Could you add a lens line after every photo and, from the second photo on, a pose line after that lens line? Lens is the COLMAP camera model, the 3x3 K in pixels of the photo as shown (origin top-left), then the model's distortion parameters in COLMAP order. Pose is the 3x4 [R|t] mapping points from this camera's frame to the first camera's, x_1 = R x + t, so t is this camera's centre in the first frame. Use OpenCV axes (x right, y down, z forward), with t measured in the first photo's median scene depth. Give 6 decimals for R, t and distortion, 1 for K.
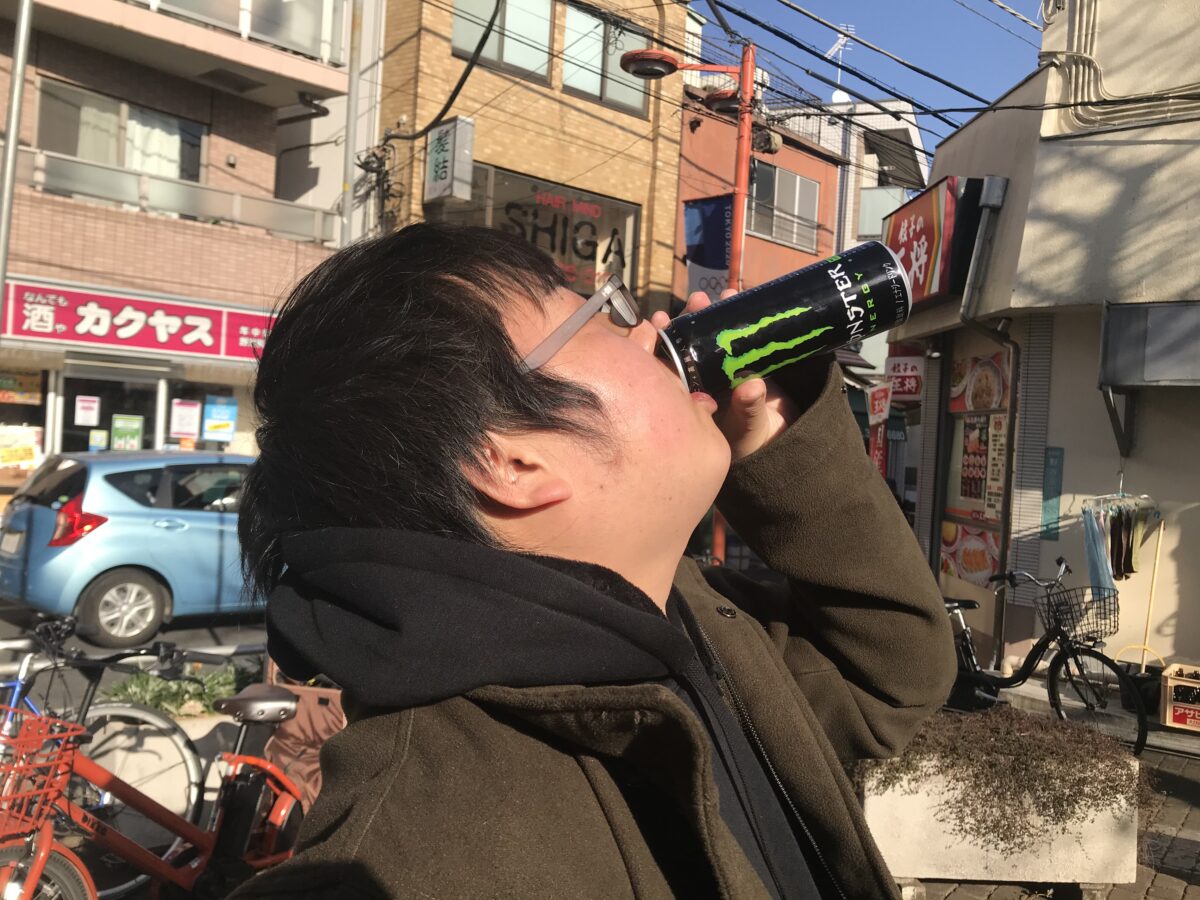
lens RADIAL K [[995.0, 0, 593.1], [0, 995.0, 447.2], [0, 0, 1]] dist [0.005827, -0.006862]
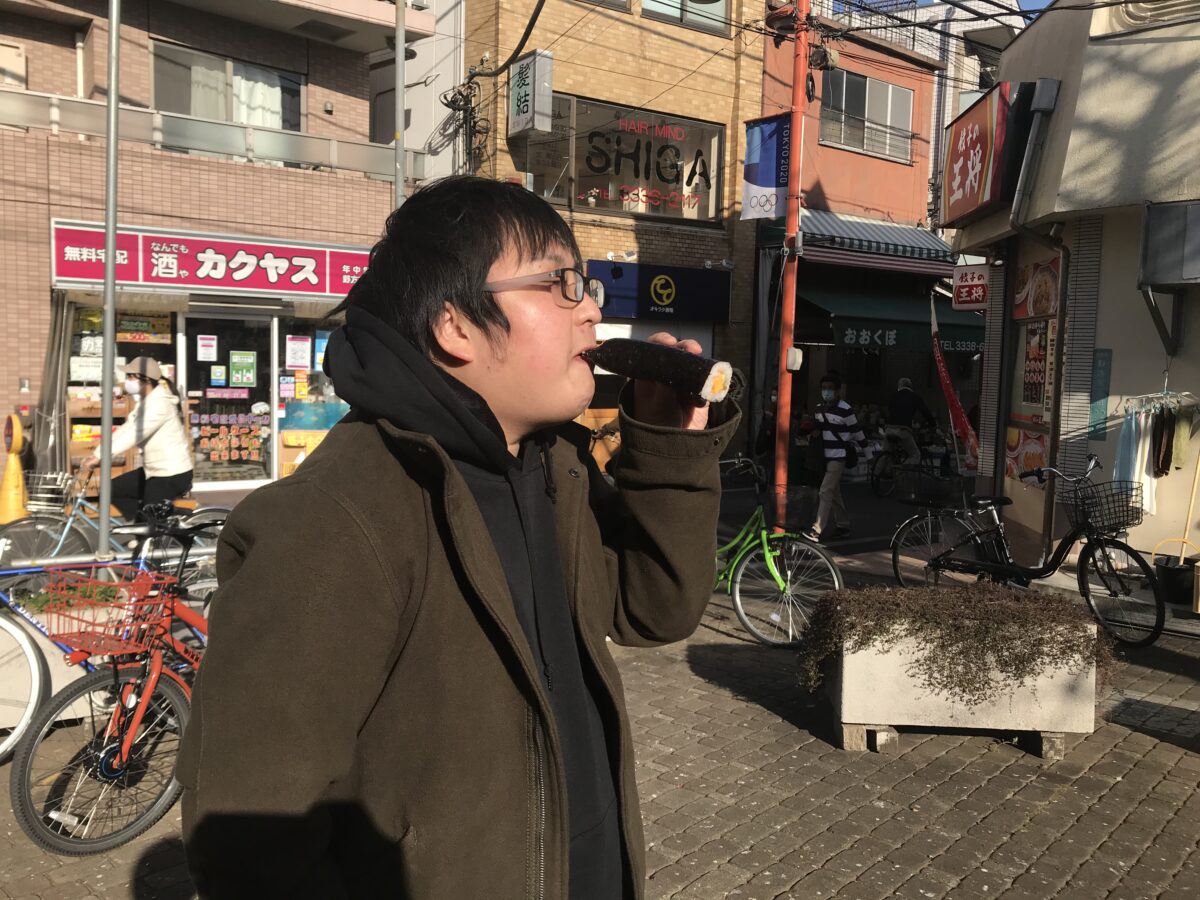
lens RADIAL K [[987.5, 0, 591.0], [0, 987.5, 446.8], [0, 0, 1]] dist [0.002242, -0.002581]
pose [[0.992361, -0.022279, -0.121343, 0.043130], [0.031250, 0.996876, 0.072536, 0.006763], [0.119348, -0.075774, 0.989957, -0.047668]]
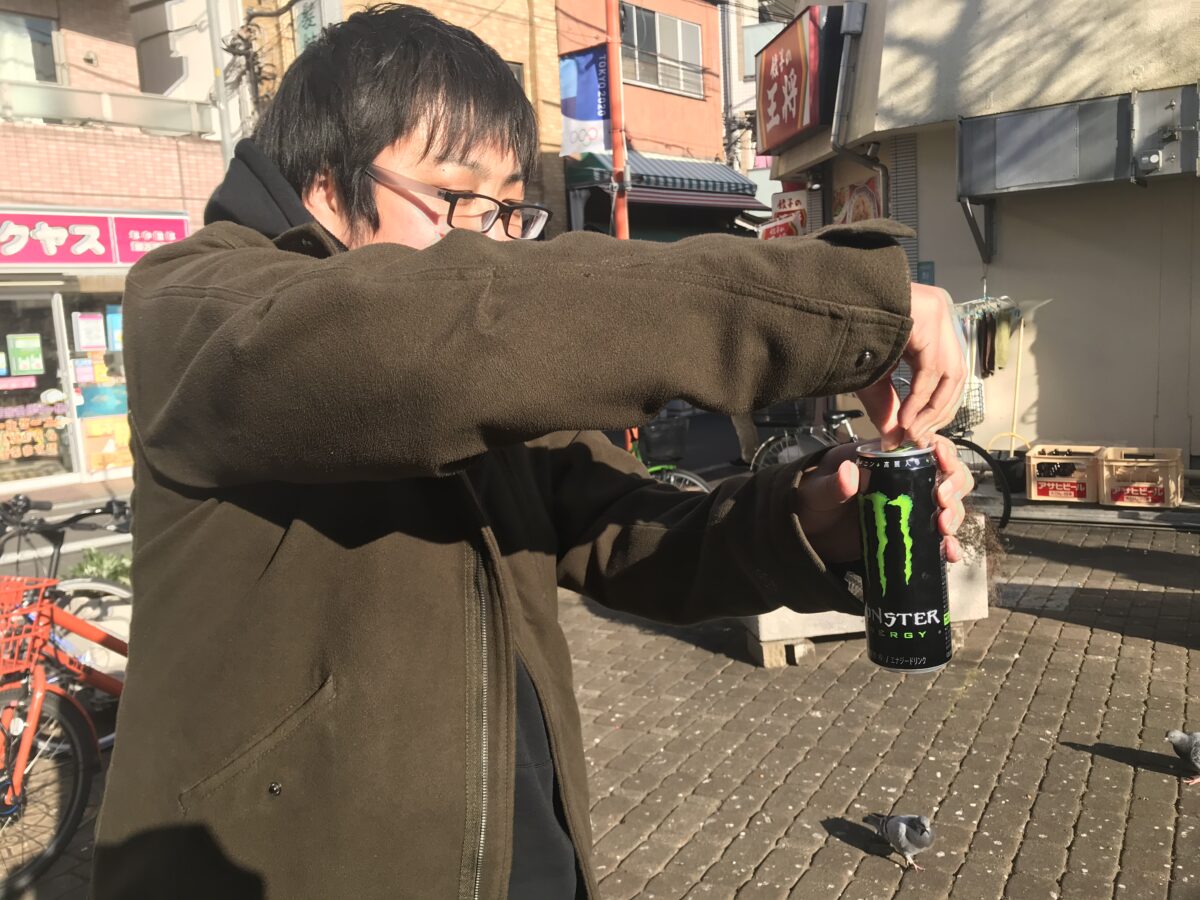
lens RADIAL K [[989.7, 0, 591.6], [0, 989.7, 449.7], [0, 0, 1]] dist [0.000129, 0.000563]
pose [[0.990612, -0.119579, 0.066252, 0.008445], [0.109834, 0.984727, 0.135089, 0.010647], [-0.081394, -0.126544, 0.988616, -0.033304]]
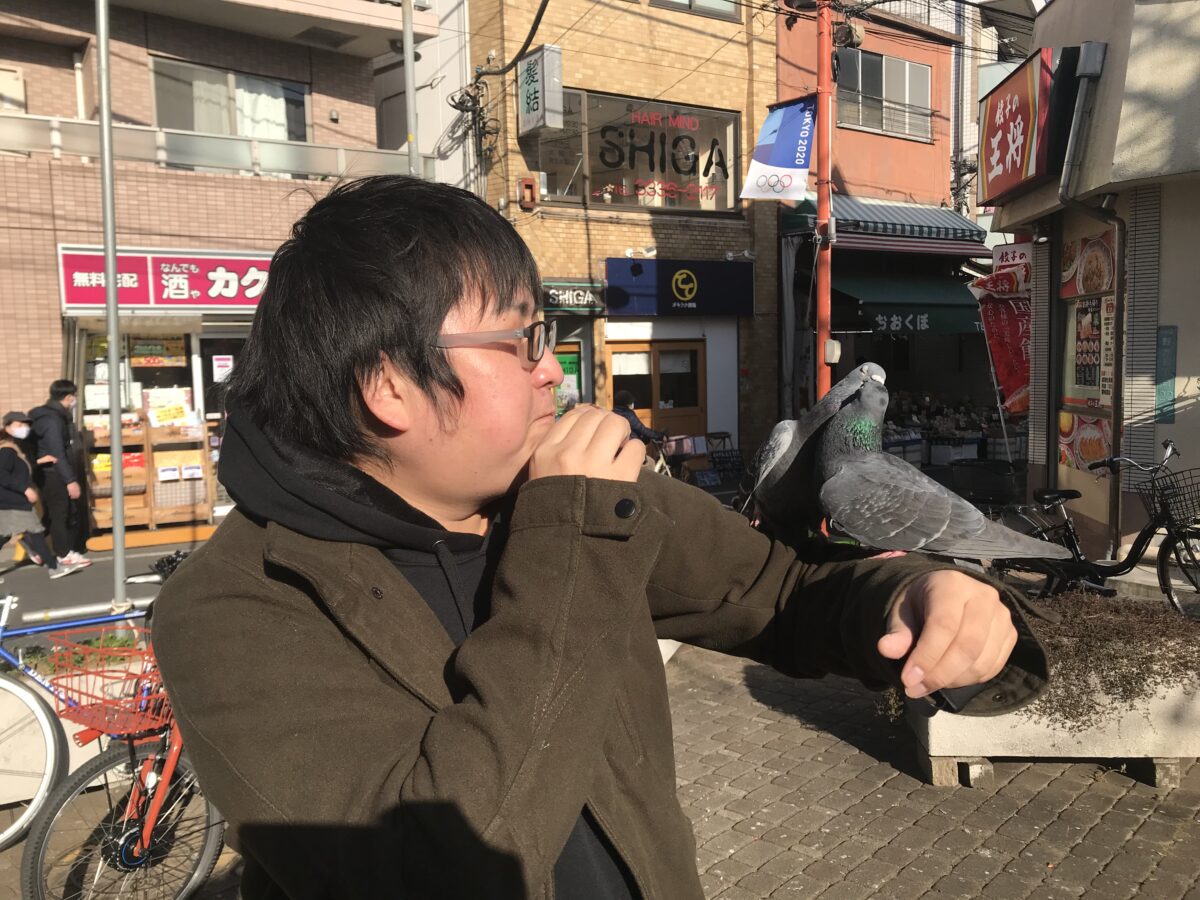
lens RADIAL K [[989.7, 0, 591.6], [0, 989.7, 449.7], [0, 0, 1]] dist [0.000129, 0.000563]
pose [[0.987523, -0.068841, -0.141633, 0.029854], [0.080239, 0.993844, 0.076398, 0.000719], [0.135502, -0.086810, 0.986967, -0.016021]]
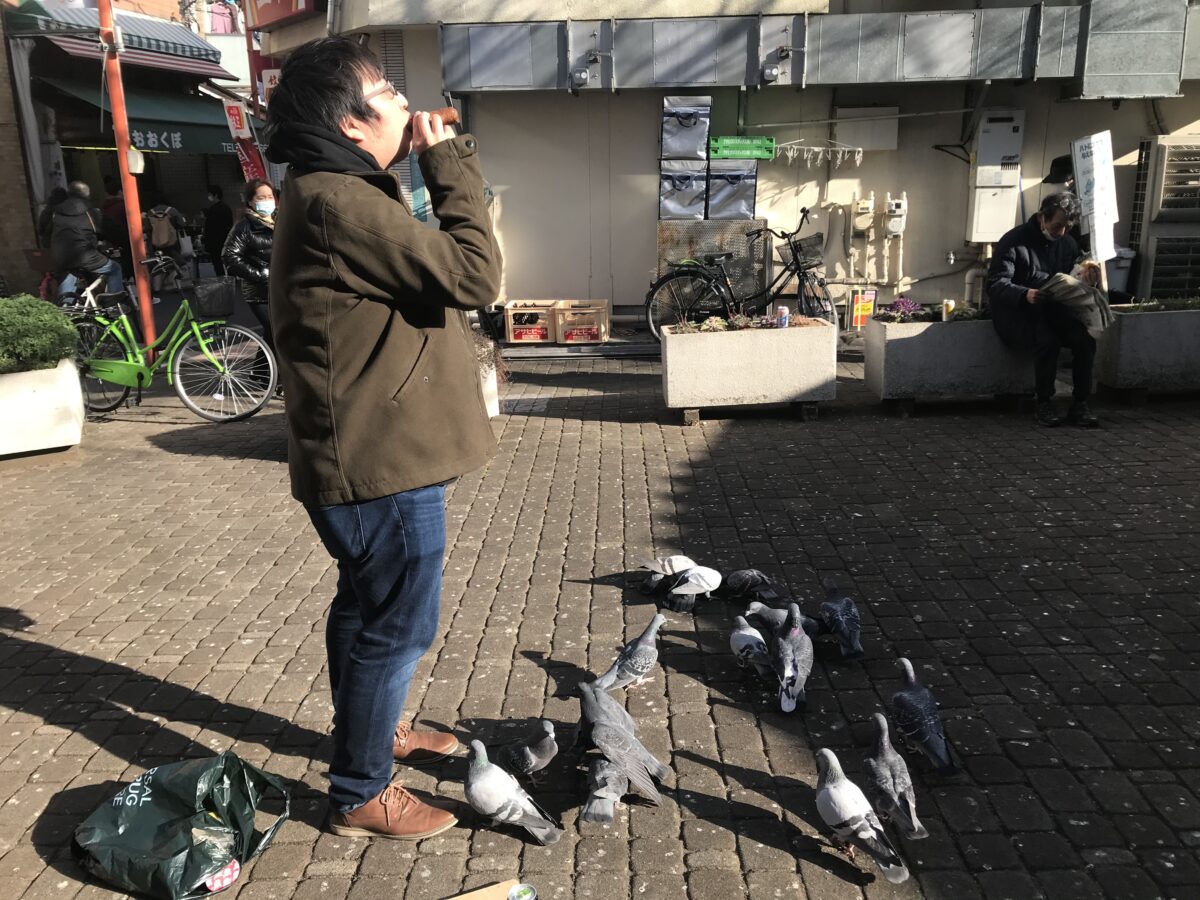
lens RADIAL K [[963.2, 0, 592.4], [0, 963.2, 455.8], [0, 0, 1]] dist [0.043250, -0.054265]
pose [[0.815346, -0.225227, 0.533370, -0.065468], [0.062179, 0.949969, 0.306094, 0.007840], [-0.575626, -0.216408, 0.788557, -0.122157]]
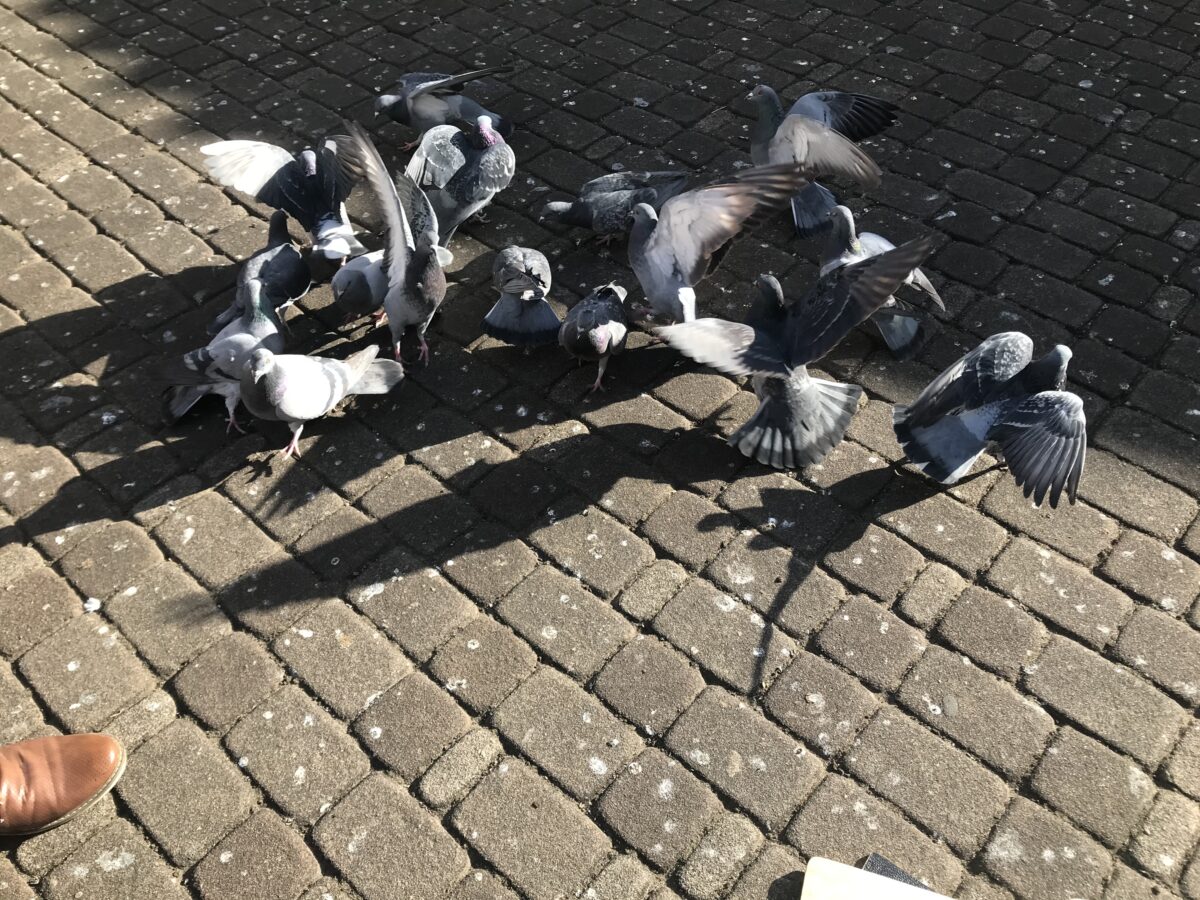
lens RADIAL K [[995.0, 0, 593.1], [0, 995.0, 447.2], [0, 0, 1]] dist [0.005827, -0.006862]
pose [[0.102621, -0.755755, 0.646764, -0.032512], [0.004197, 0.650520, 0.759477, 0.037890], [-0.994712, -0.075223, 0.069929, 0.033386]]
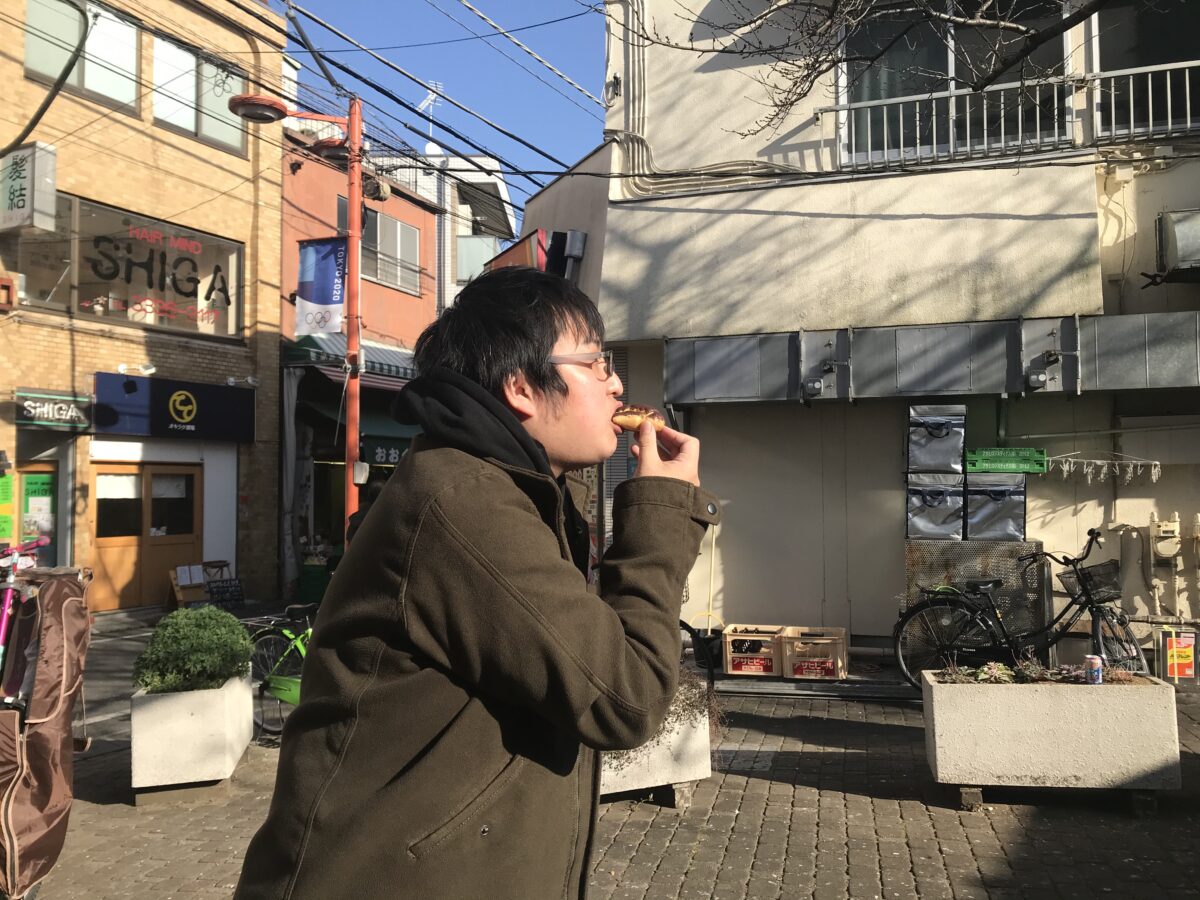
lens RADIAL K [[982.5, 0, 591.1], [0, 982.5, 453.3], [0, 0, 1]] dist [0.005767, -0.006418]
pose [[0.923515, -0.043325, 0.381107, -0.023433], [0.056233, 0.998157, -0.022795, 0.012578], [-0.379418, 0.042482, 0.924250, -0.048487]]
